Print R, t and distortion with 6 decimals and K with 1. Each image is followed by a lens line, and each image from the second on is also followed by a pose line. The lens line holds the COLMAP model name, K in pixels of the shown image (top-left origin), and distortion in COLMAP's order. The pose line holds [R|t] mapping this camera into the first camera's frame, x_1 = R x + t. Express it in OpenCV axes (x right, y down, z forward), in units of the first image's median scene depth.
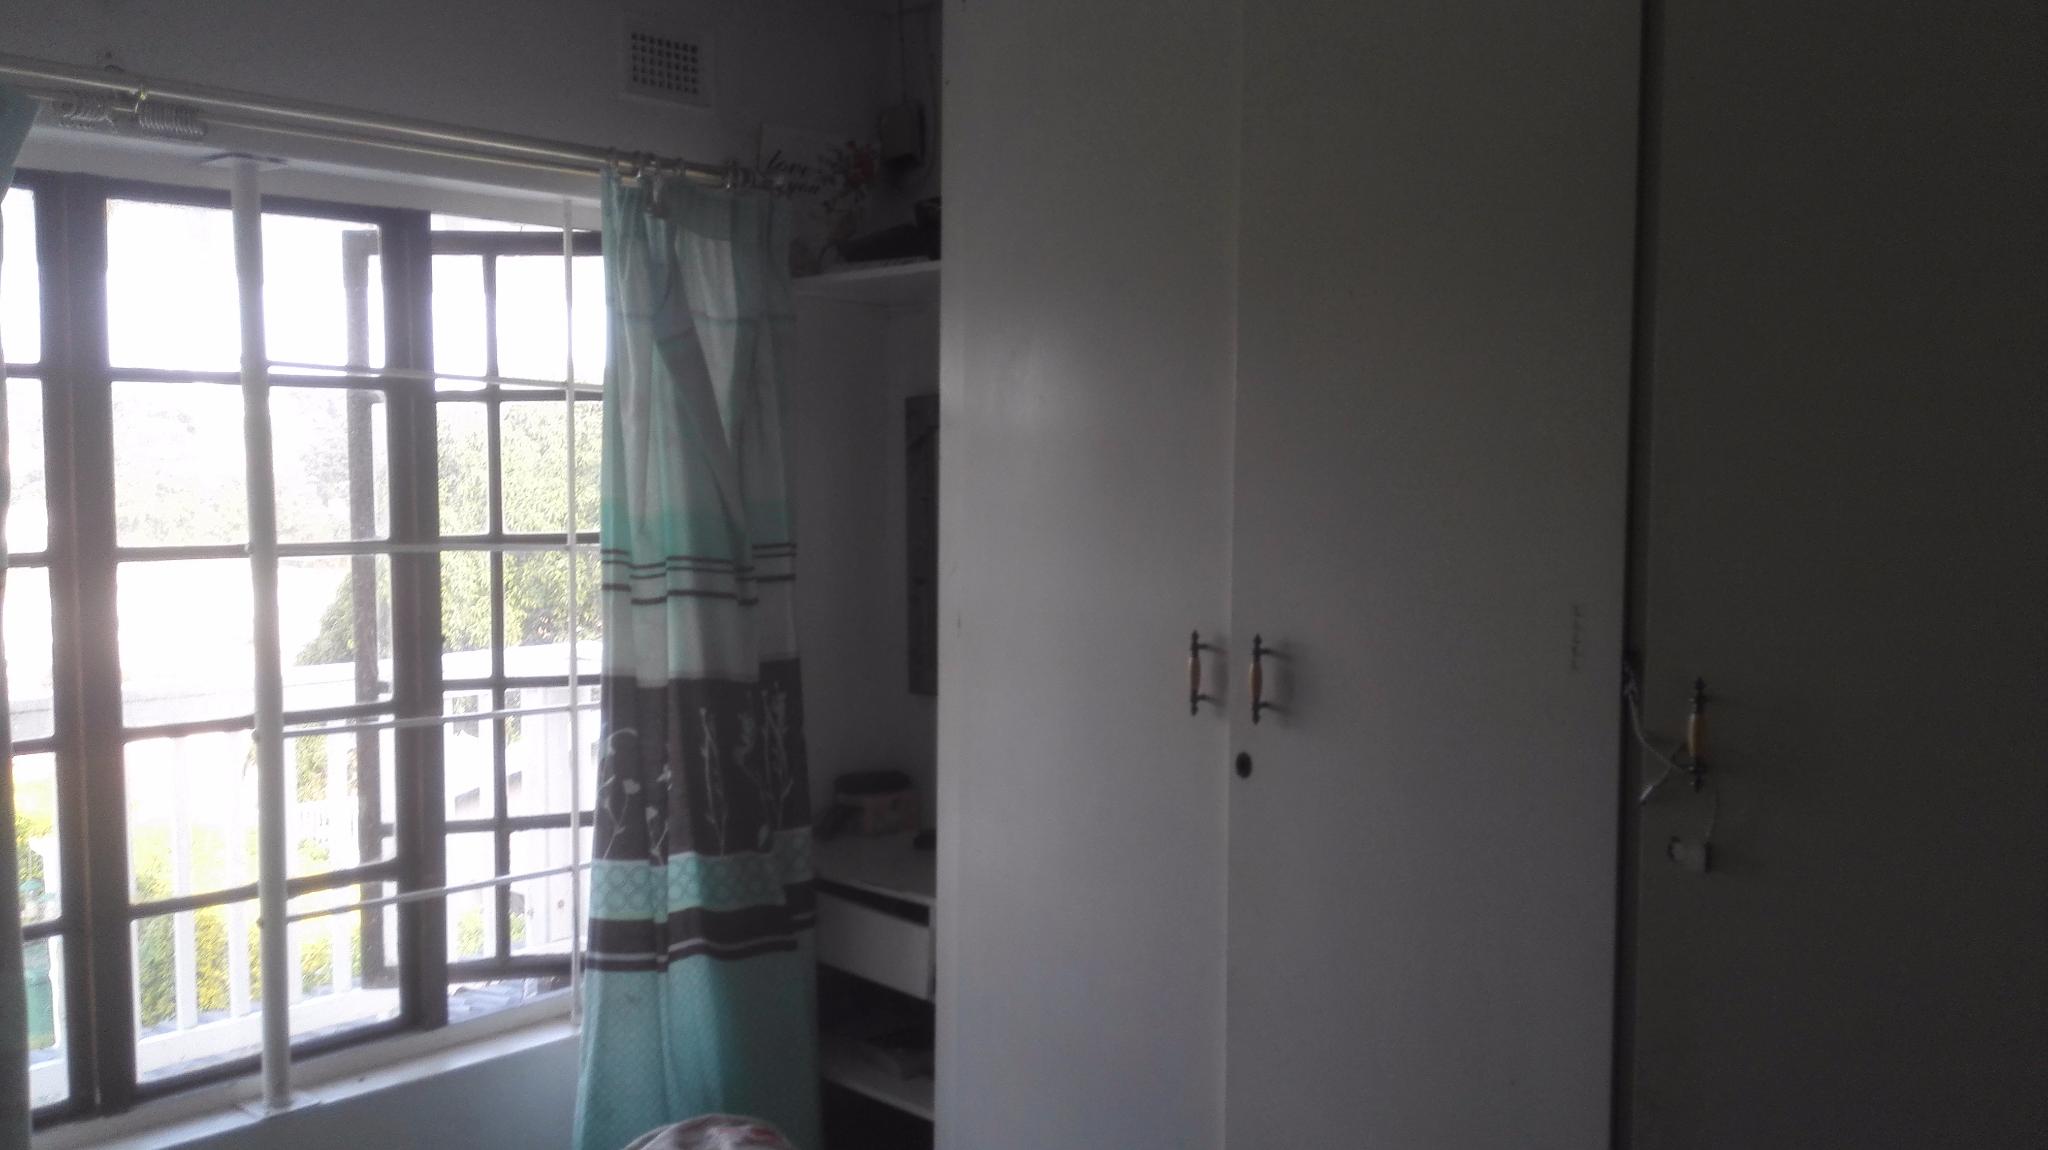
lens RADIAL K [[1756.8, 0, 1024.0], [0, 1756.8, 575.0], [0, 0, 1]] dist [0.149359, -0.191834]
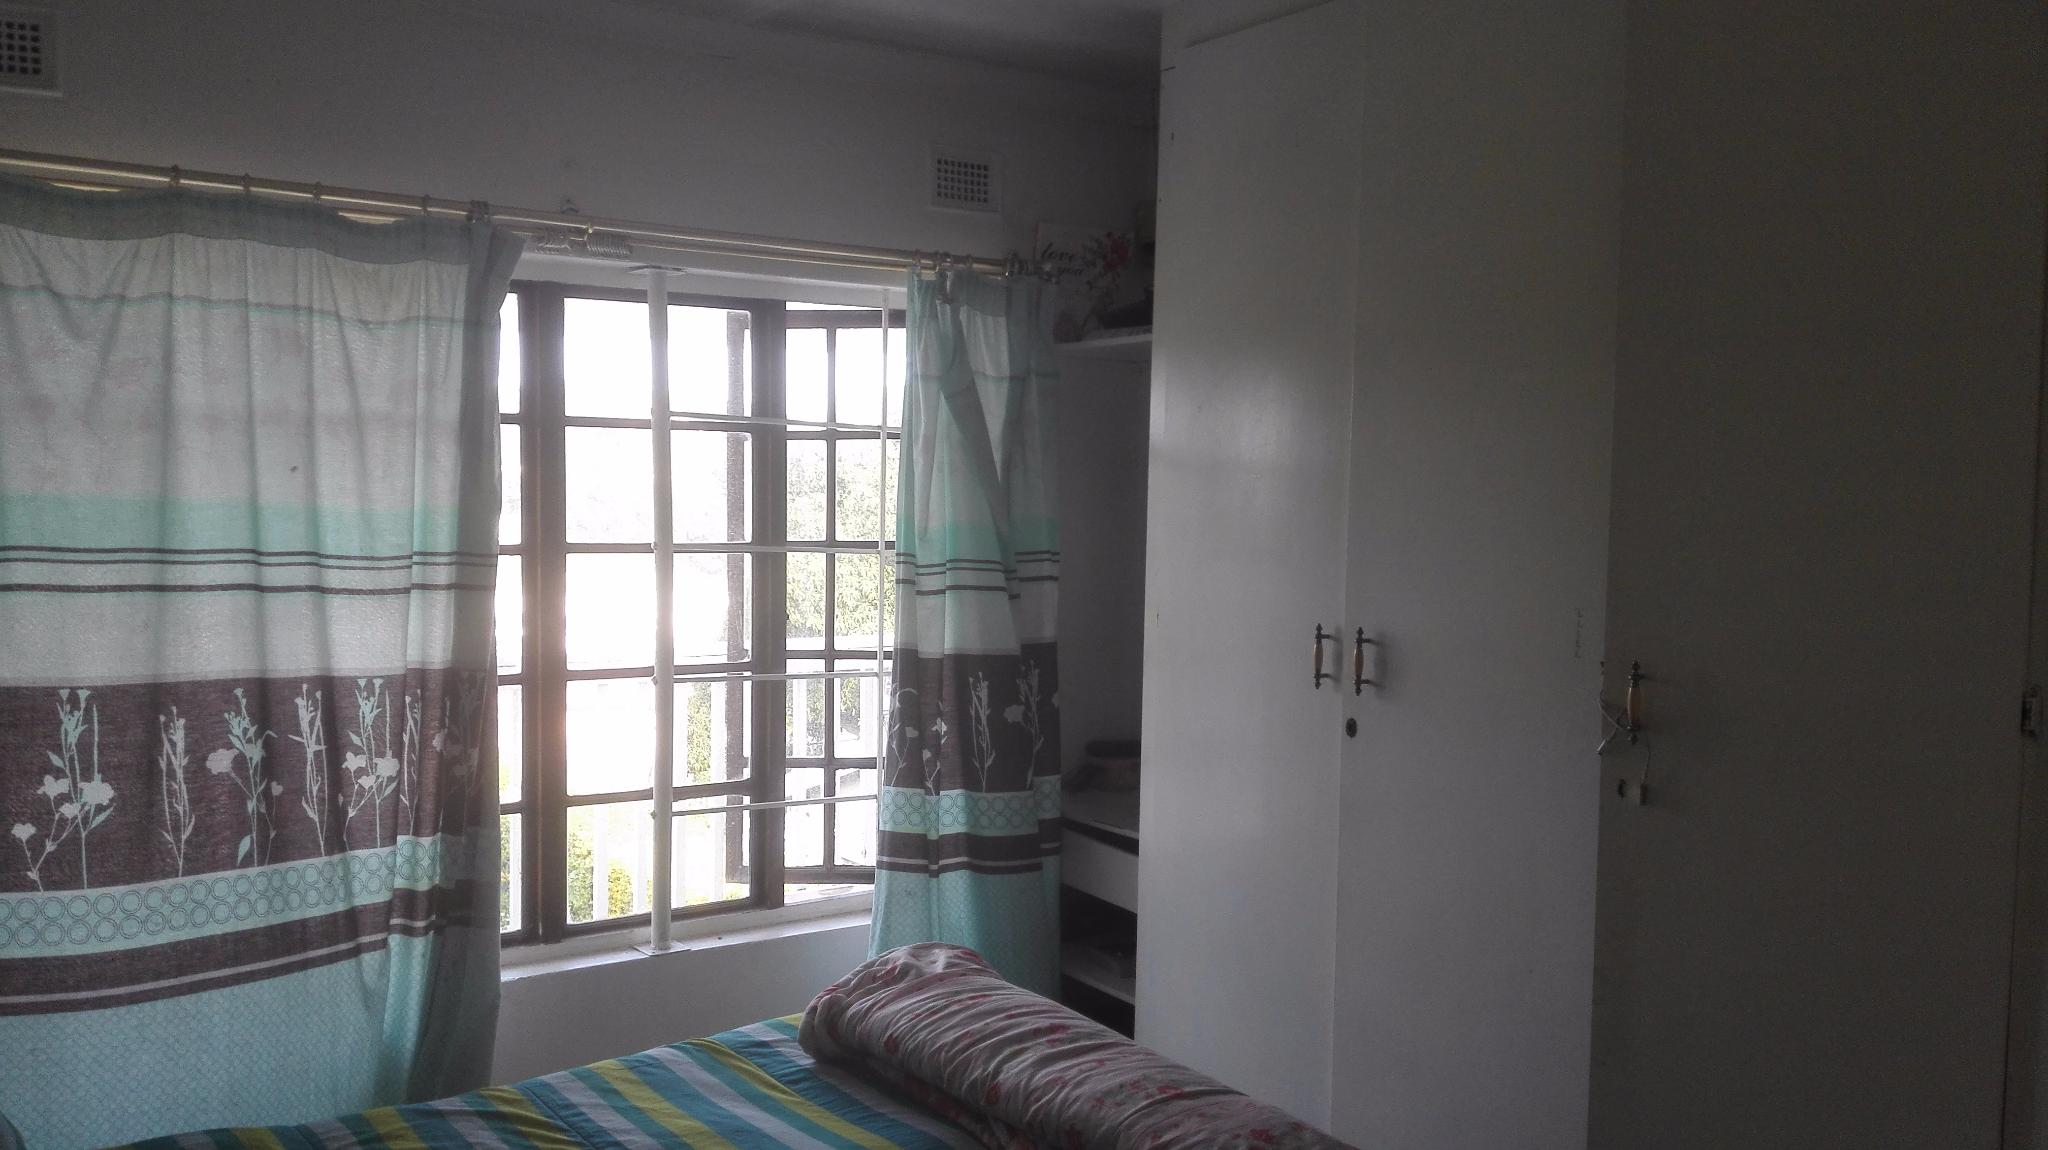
lens RADIAL K [[1671.7, 0, 1024.0], [0, 1671.7, 575.0], [0, 0, 1]] dist [0.139655, -0.309386]
pose [[0.977403, 0.024508, -0.209958, 0.114507], [-0.026779, 0.999610, -0.007979, 0.009294], [0.209681, 0.013421, 0.977678, -0.197833]]
